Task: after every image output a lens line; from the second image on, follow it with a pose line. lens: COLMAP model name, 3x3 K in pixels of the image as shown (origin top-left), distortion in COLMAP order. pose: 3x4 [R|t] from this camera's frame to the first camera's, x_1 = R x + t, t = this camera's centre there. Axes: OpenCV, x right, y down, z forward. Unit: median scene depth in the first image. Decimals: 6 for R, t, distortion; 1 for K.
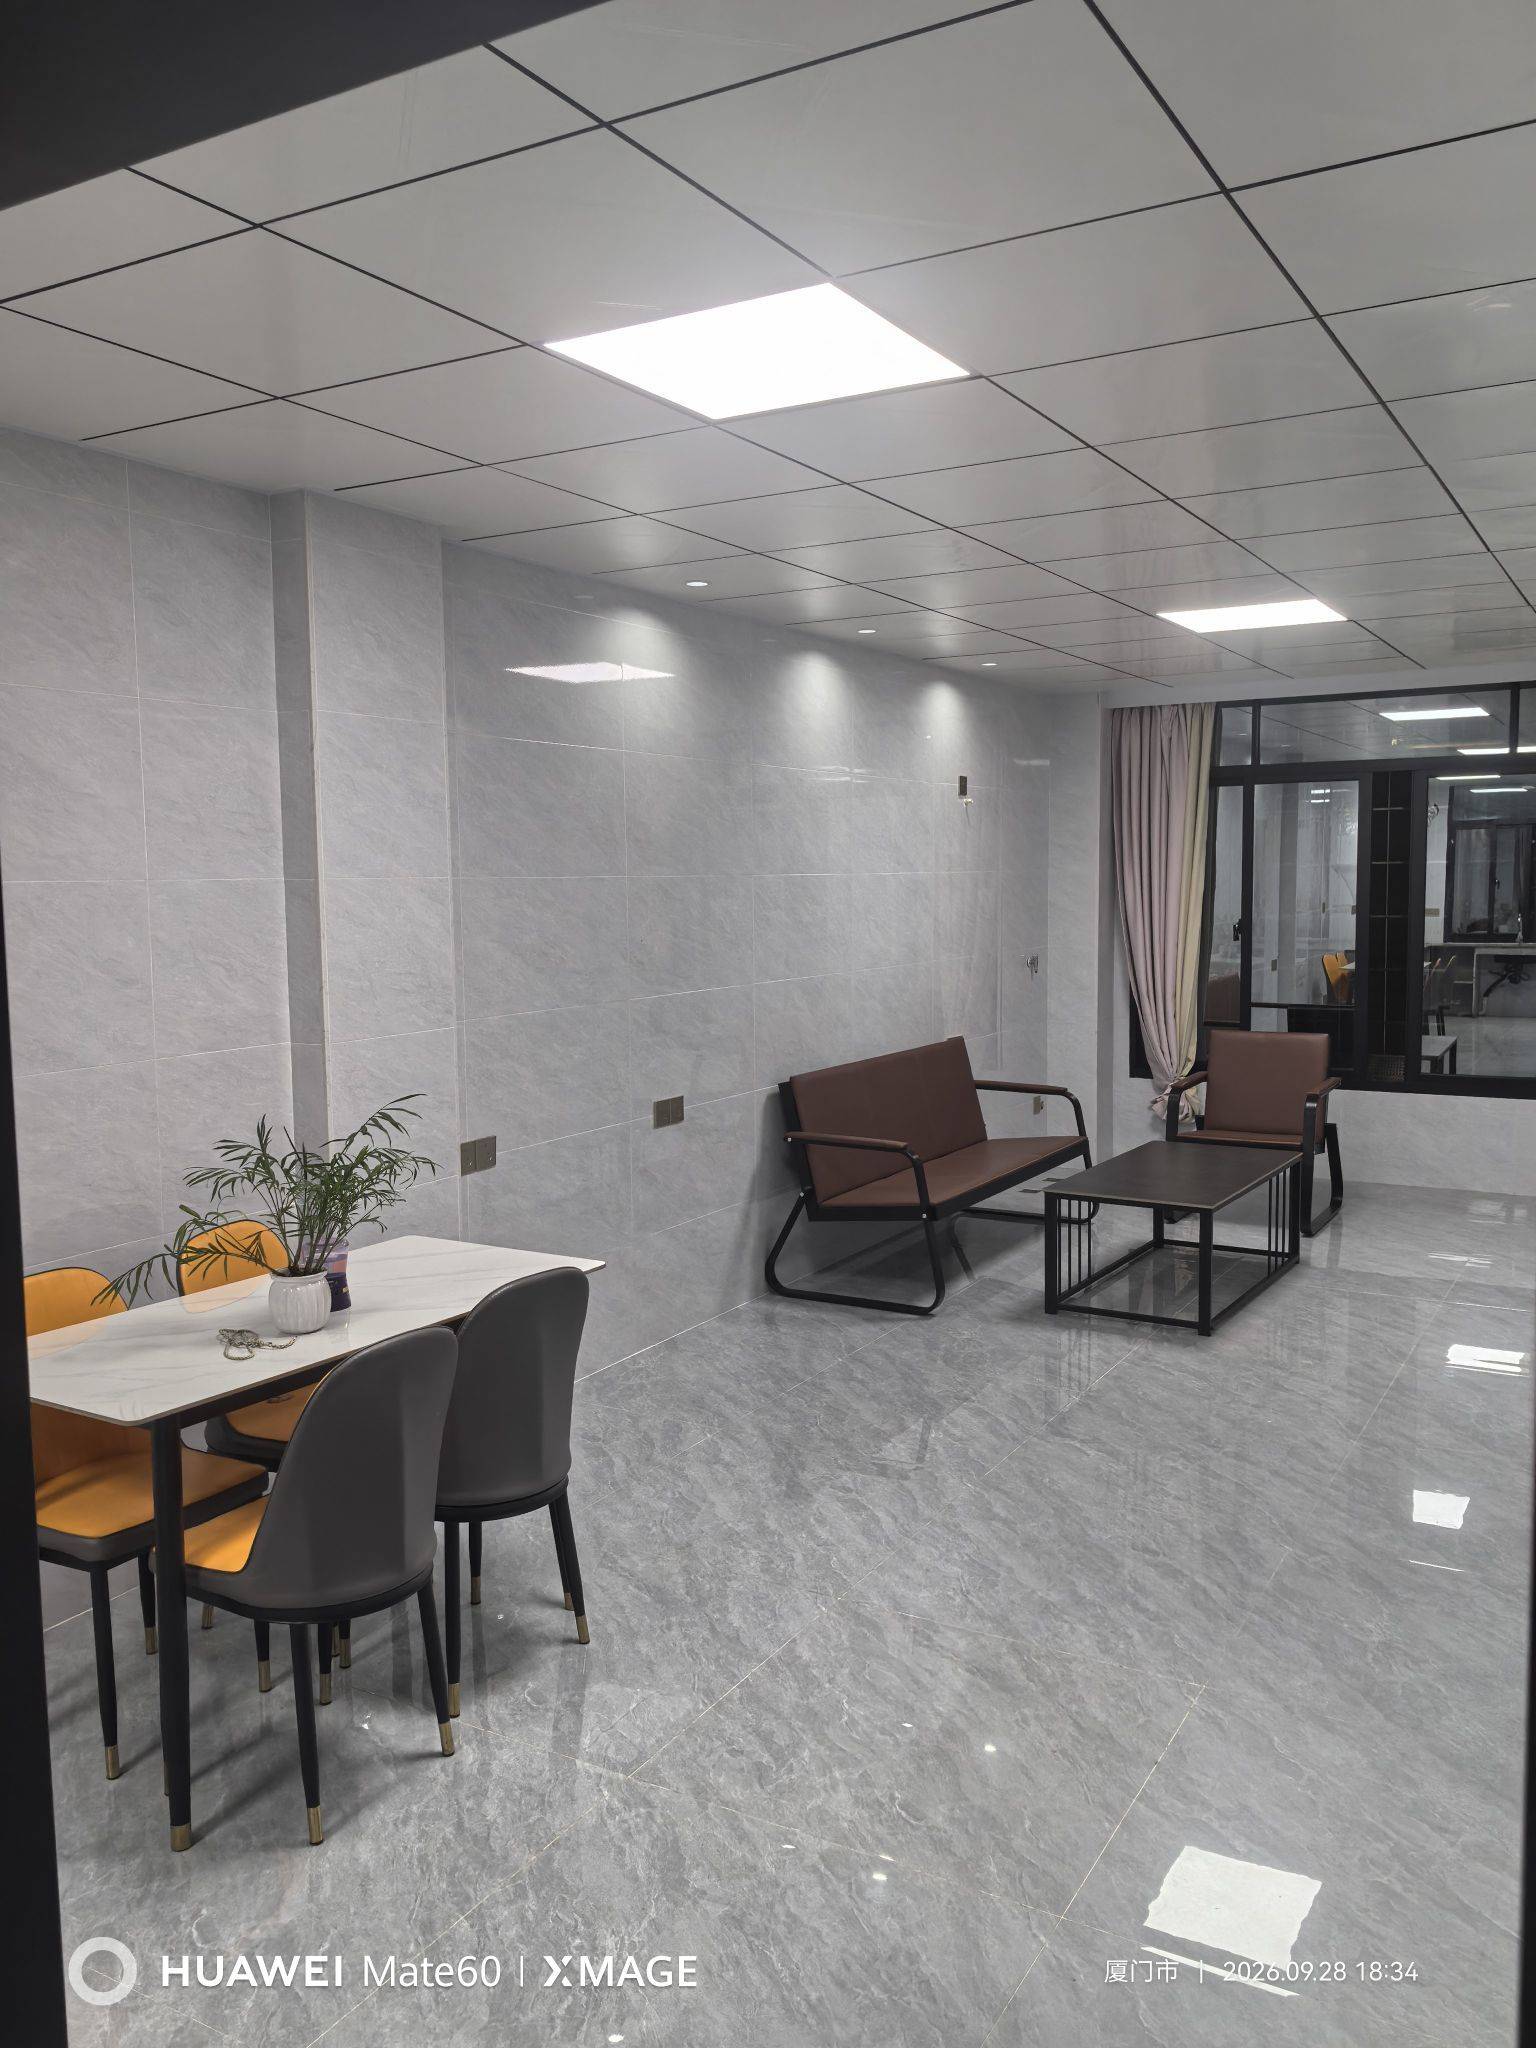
lens RADIAL K [[1628.0, 0, 771.2], [0, 1628.0, 1029.6], [0, 0, 1]] dist [0.027770, -0.012395]
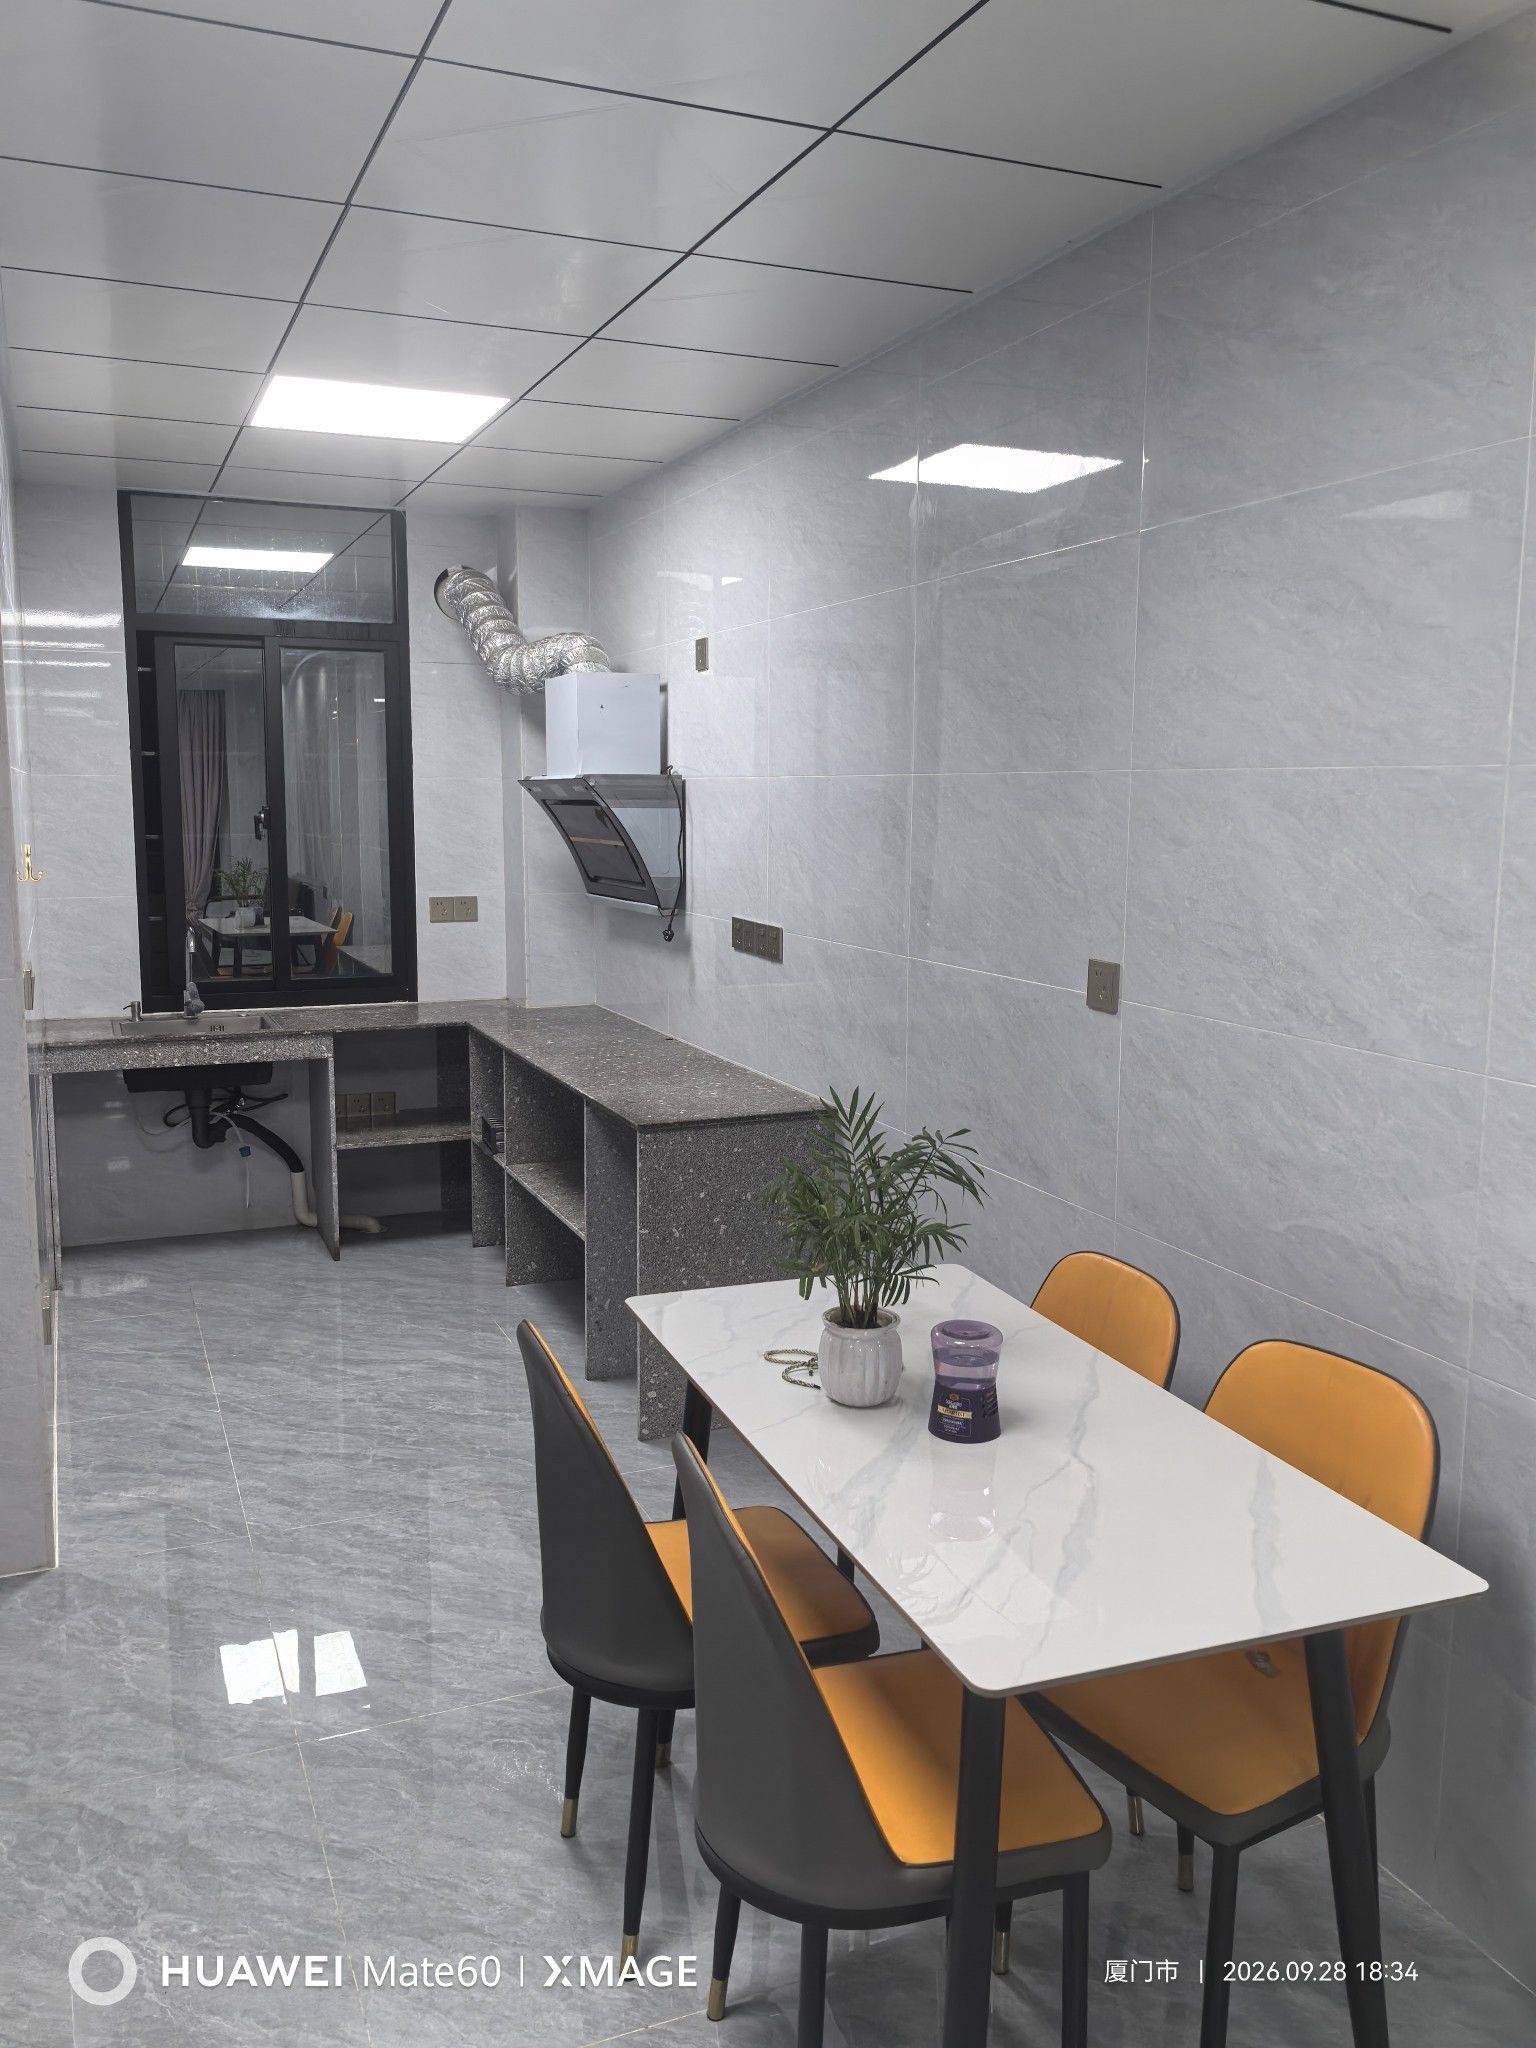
lens RADIAL K [[1628.0, 0, 775.5], [0, 1628.0, 1014.7], [0, 0, 1]] dist [0.027770, -0.012395]
pose [[-0.592115, 0.117348, -0.797264, 0.239561], [-0.078861, 0.976154, 0.202247, -0.103530], [0.801986, 0.182627, -0.568741, 1.158363]]
